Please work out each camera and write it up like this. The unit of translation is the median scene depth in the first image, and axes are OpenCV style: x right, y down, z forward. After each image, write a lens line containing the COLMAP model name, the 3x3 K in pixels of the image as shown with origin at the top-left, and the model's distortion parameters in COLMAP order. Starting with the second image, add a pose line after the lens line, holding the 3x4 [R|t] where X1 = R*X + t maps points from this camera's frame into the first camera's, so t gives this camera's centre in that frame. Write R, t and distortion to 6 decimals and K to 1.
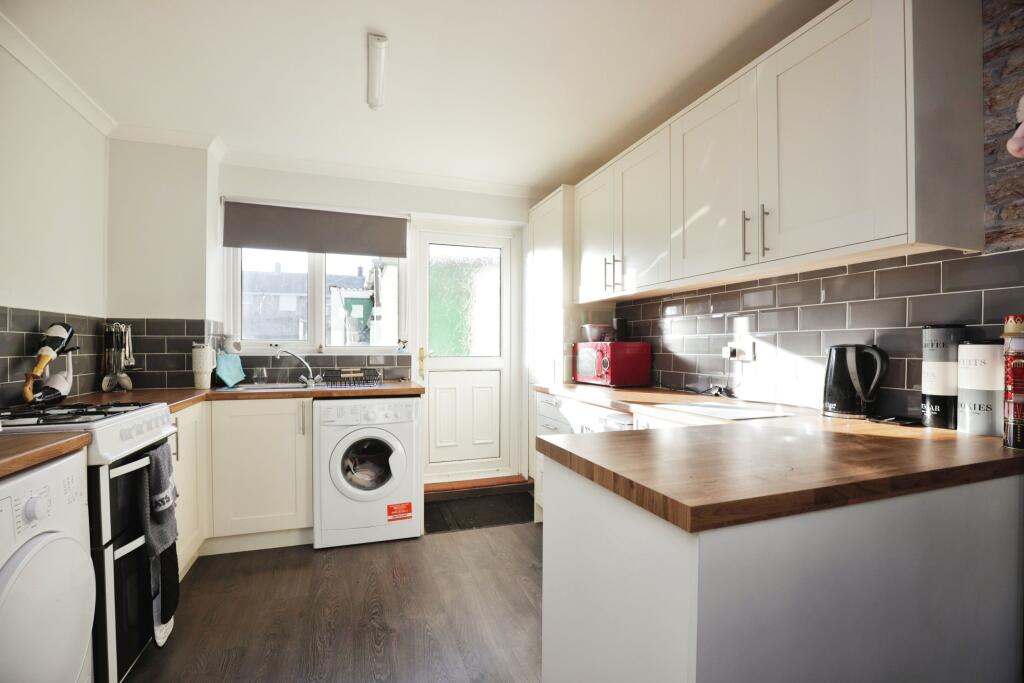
lens RADIAL K [[471.1, 0, 515.5], [0, 471.1, 344.0], [0, 0, 1]] dist [-0.022529, -0.000765]
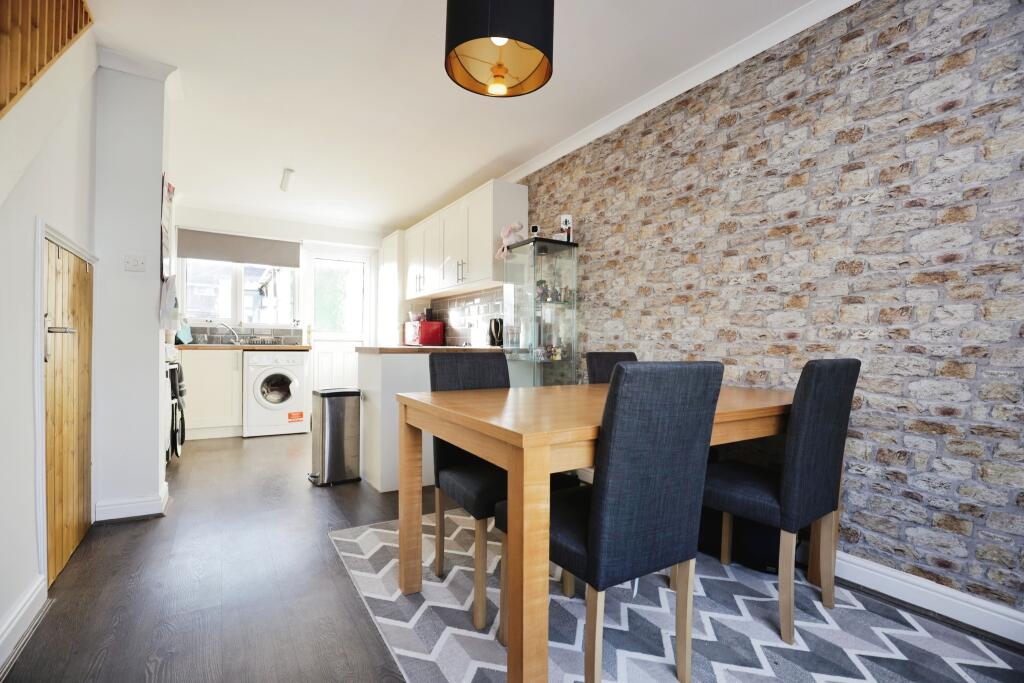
lens RADIAL K [[471.1, 0, 509.1], [0, 471.1, 344.7], [0, 0, 1]] dist [-0.022529, -0.000765]
pose [[0.977212, 0.007782, 0.212125, 0.151797], [-0.009865, 0.999913, 0.008761, 0.066579], [-0.212038, -0.010654, 0.977203, -0.841976]]
